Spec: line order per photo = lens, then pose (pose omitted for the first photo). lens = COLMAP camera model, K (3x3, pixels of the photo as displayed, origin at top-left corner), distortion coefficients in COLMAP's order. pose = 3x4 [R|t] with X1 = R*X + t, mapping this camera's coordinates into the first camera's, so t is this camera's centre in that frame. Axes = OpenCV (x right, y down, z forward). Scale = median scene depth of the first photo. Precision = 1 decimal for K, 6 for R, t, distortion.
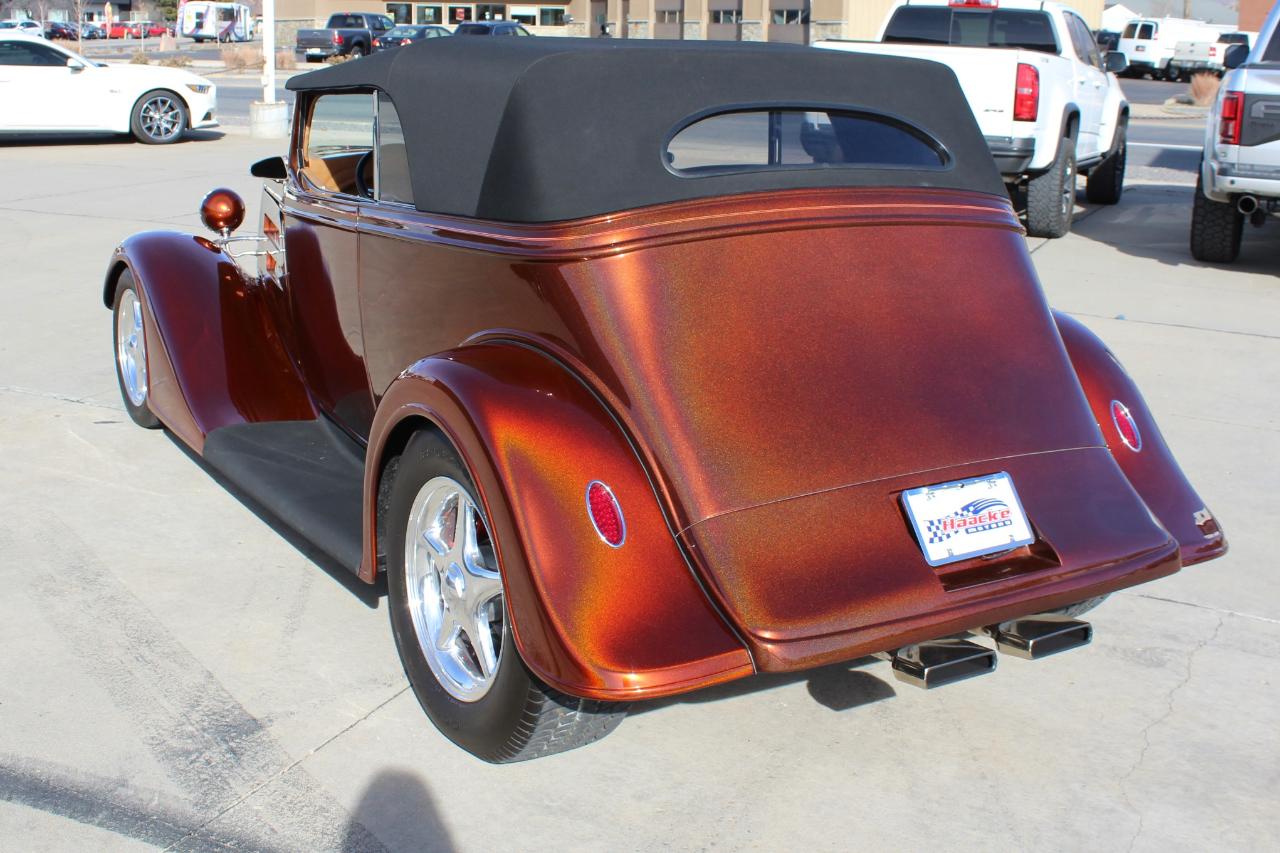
lens RADIAL K [[1547.4, 0, 646.6], [0, 1547.4, 352.8], [0, 0, 1]] dist [-0.114267, 0.053089]
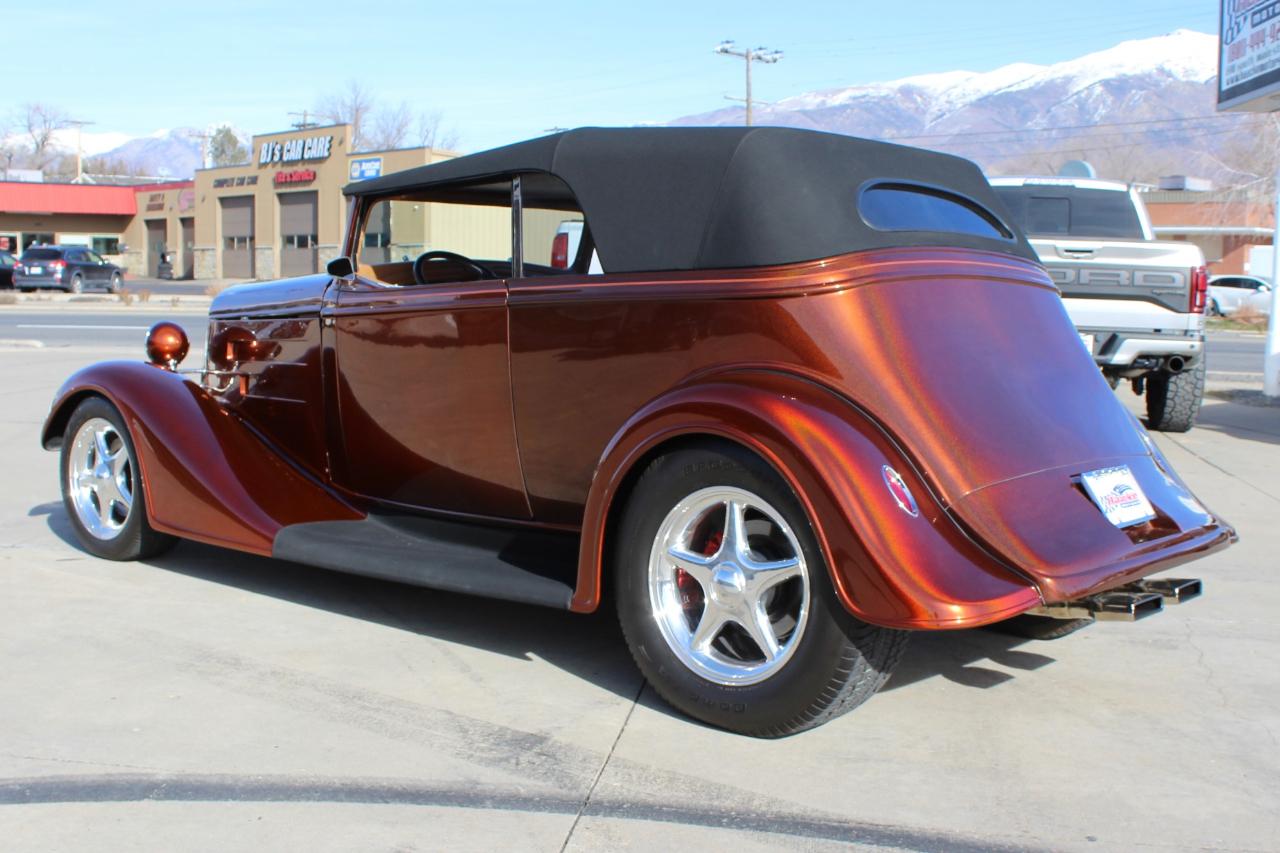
lens RADIAL K [[1576.7, 0, 648.3], [0, 1576.7, 423.8], [0, 0, 1]] dist [-0.098392, 0.053685]
pose [[0.949825, -0.035520, 0.310759, -0.433431], [0.069960, 0.992486, -0.100389, 0.120227], [-0.304858, 0.117092, 0.945172, -0.067906]]
